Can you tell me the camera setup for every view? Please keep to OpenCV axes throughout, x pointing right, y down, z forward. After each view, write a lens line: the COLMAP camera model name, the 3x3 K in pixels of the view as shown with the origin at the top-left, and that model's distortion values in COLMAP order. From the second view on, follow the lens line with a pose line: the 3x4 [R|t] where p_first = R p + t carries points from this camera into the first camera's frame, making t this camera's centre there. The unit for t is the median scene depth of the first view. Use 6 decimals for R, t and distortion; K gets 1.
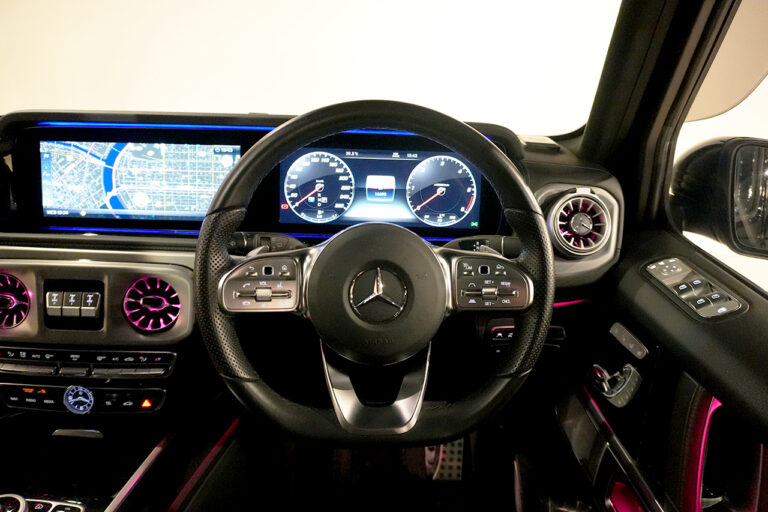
lens RADIAL K [[537.1, 0, 384.0], [0, 537.1, 256.0], [0, 0, 1]] dist [-0.045752, 0.005416]
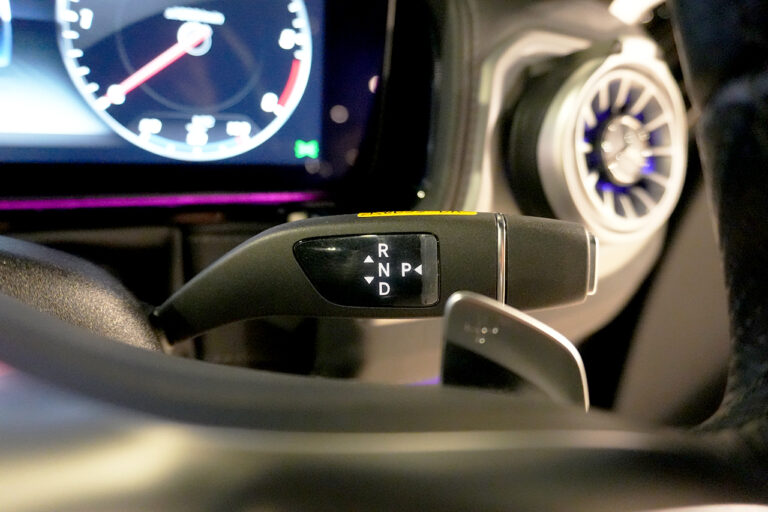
lens RADIAL K [[543.5, 0, 384.0], [0, 543.5, 256.0], [0, 0, 1]] dist [-0.025447, 0.002007]
pose [[0.912382, -0.088816, 0.399589, 0.072231], [0.022758, 0.985674, 0.167122, -0.049483], [-0.408707, -0.143385, 0.901332, 0.671779]]
